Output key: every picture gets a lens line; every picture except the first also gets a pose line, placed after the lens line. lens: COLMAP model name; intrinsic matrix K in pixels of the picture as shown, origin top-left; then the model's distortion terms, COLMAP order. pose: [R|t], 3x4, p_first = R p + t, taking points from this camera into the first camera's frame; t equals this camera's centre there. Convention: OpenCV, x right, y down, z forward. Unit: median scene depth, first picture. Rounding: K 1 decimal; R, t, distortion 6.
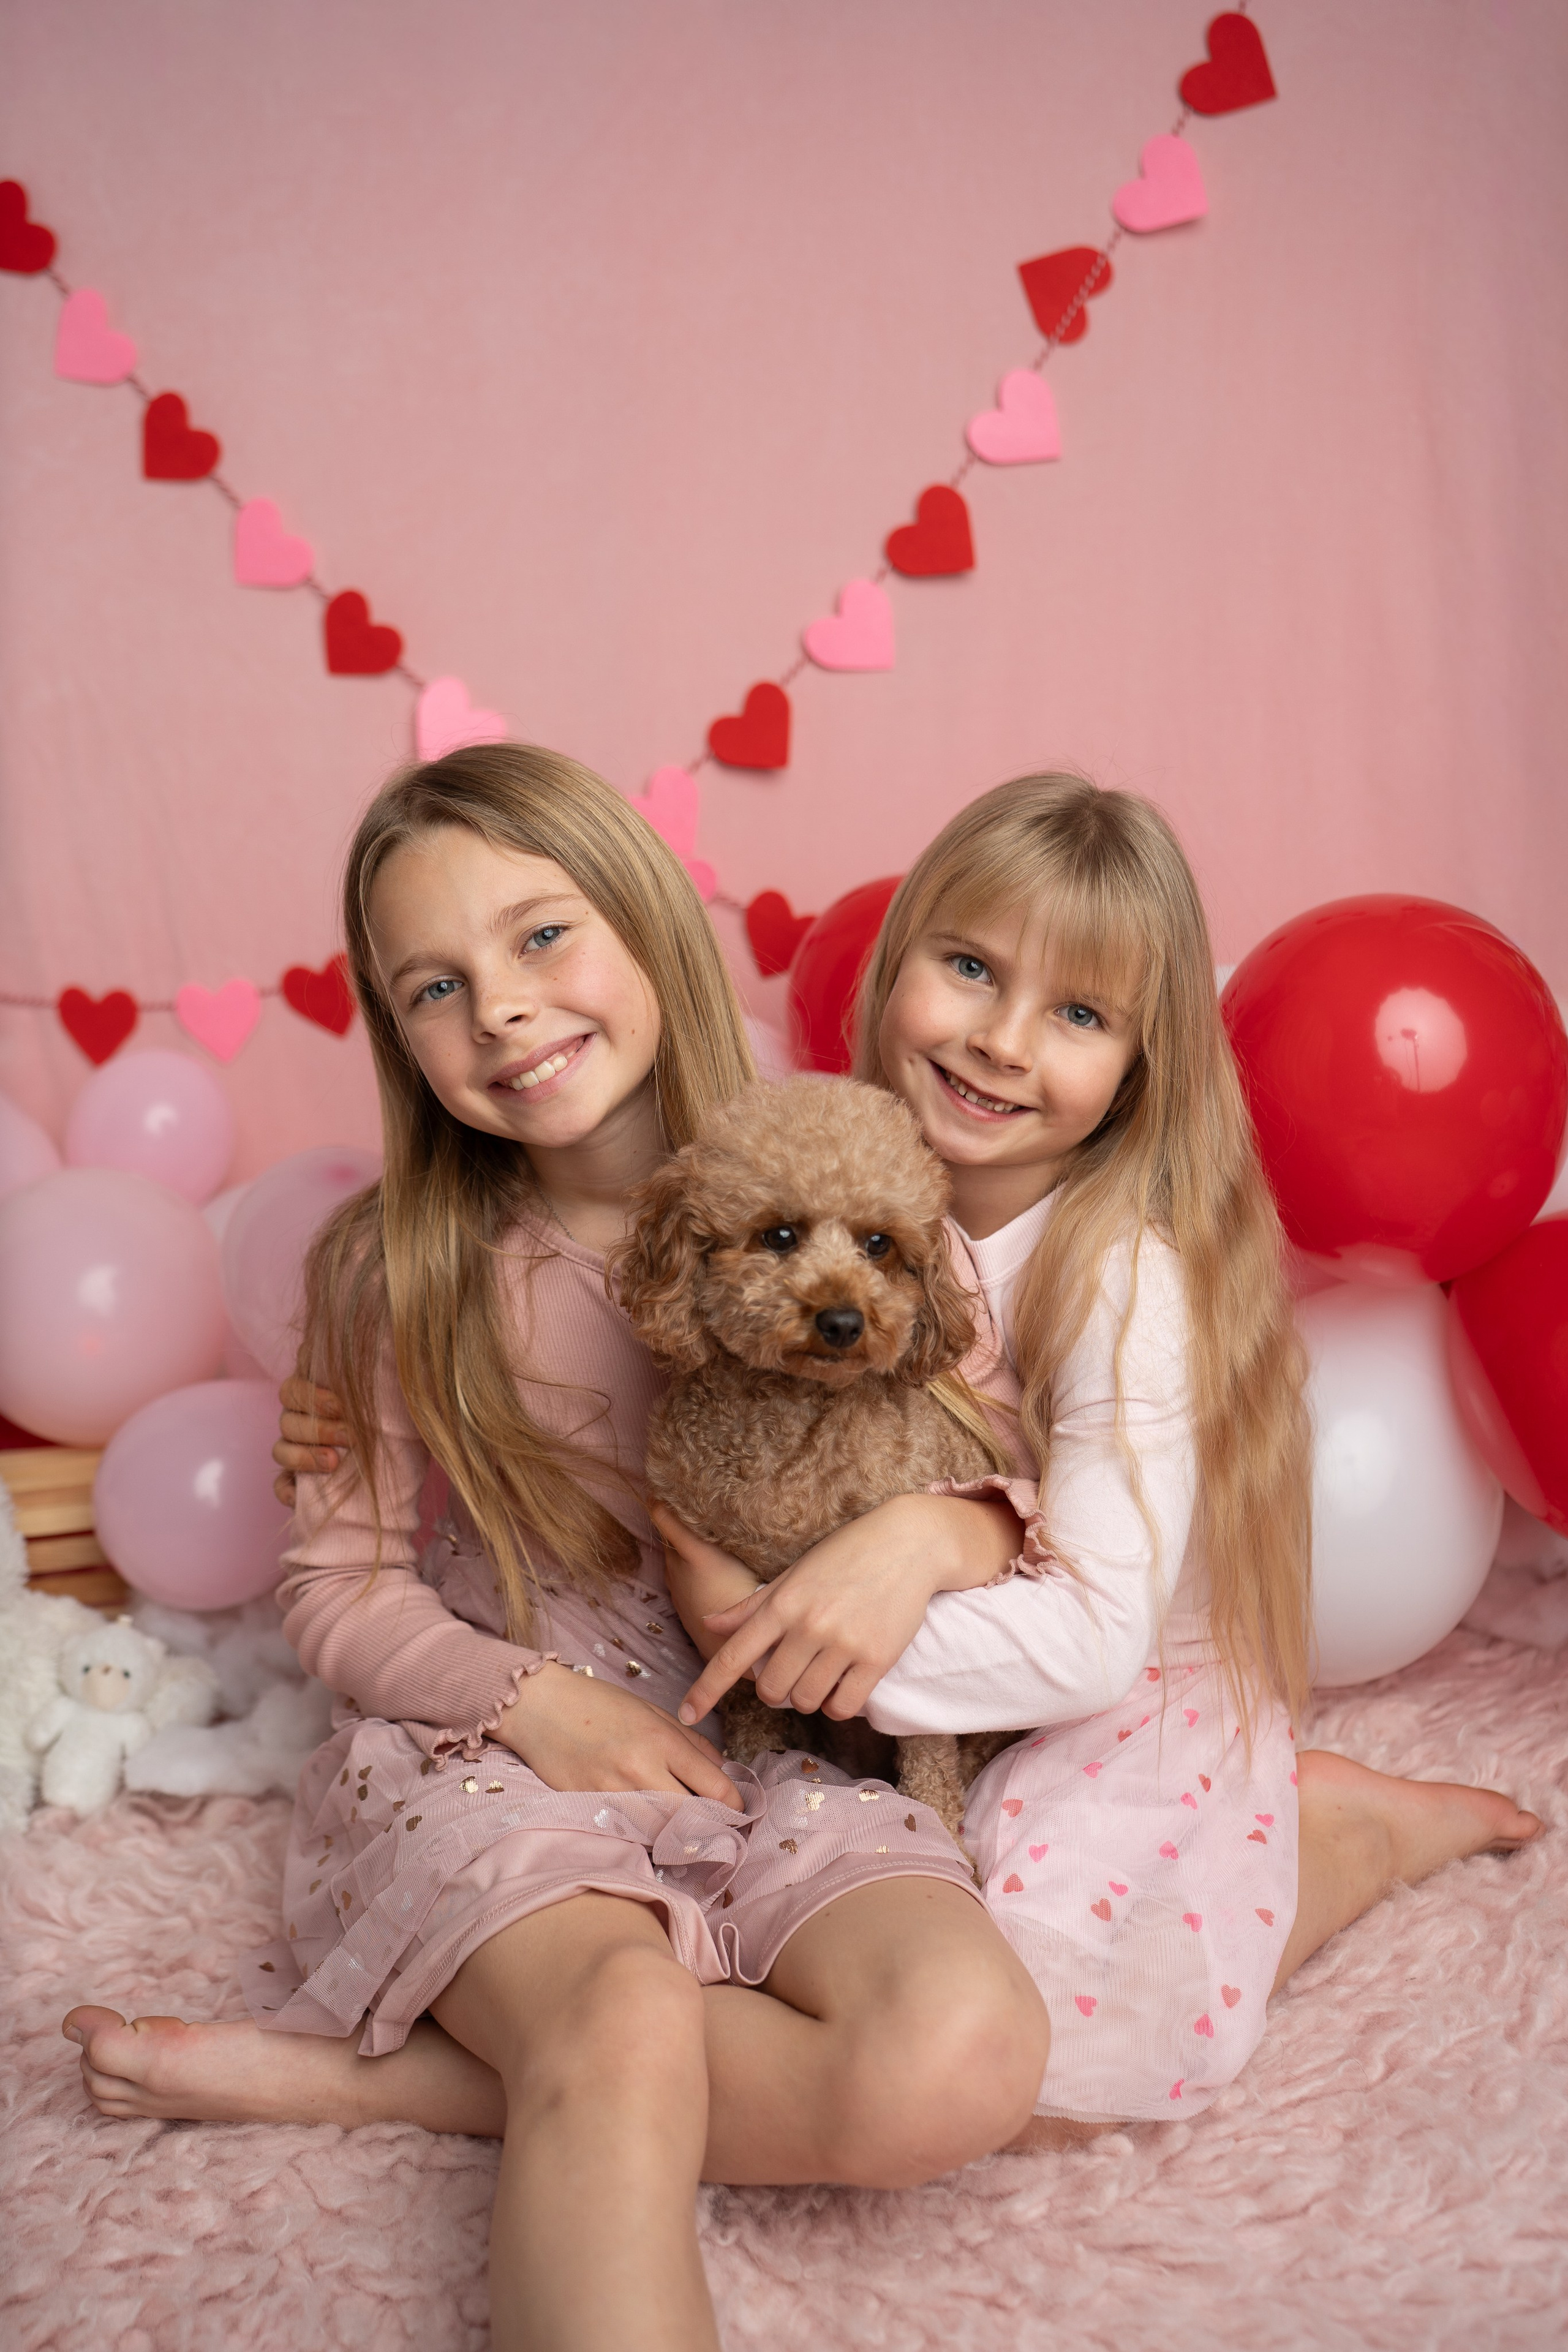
lens RADIAL K [[2346.2, 0, 762.9], [0, 2346.2, 1167.3], [0, 0, 1]] dist [0.002313, 0.000000]
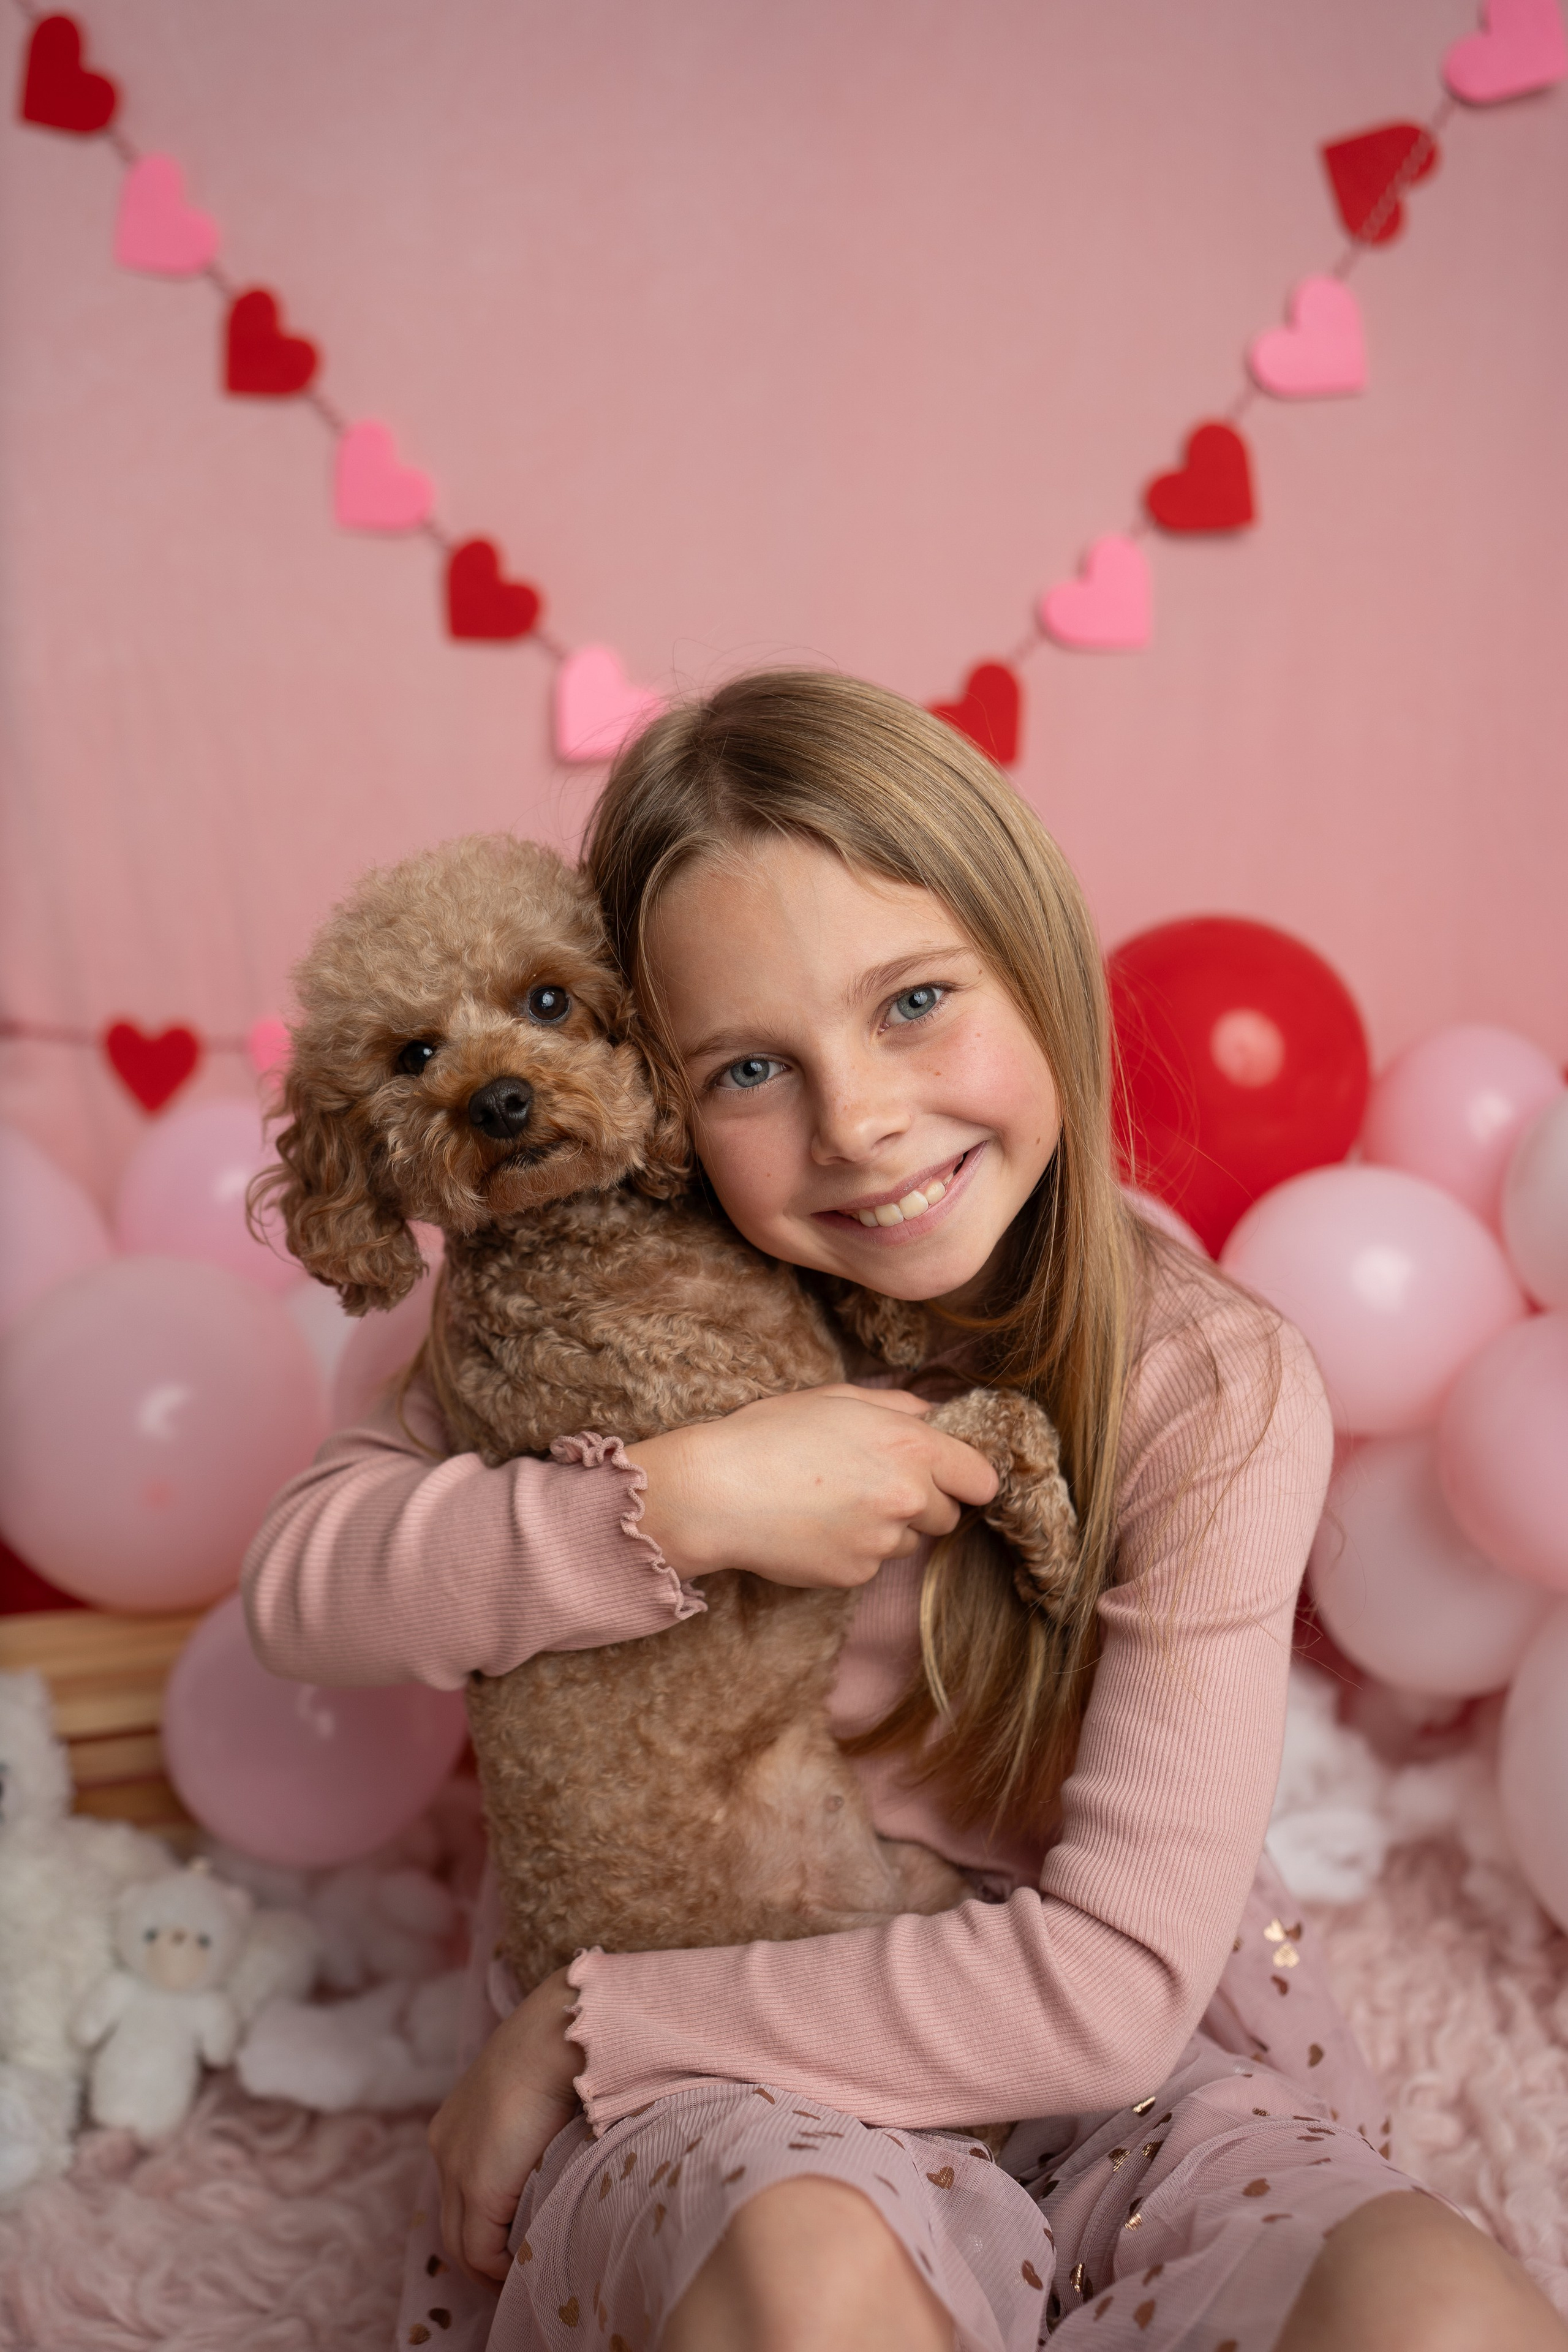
lens RADIAL K [[2346.2, 0, 778.8], [0, 2346.2, 1164.0], [0, 0, 1]] dist [0.002313, 0.000000]
pose [[0.999780, 0.015356, 0.014280, -0.098200], [-0.015296, 0.999874, -0.004286, -0.034309], [-0.014344, 0.004067, 0.999889, 0.233290]]
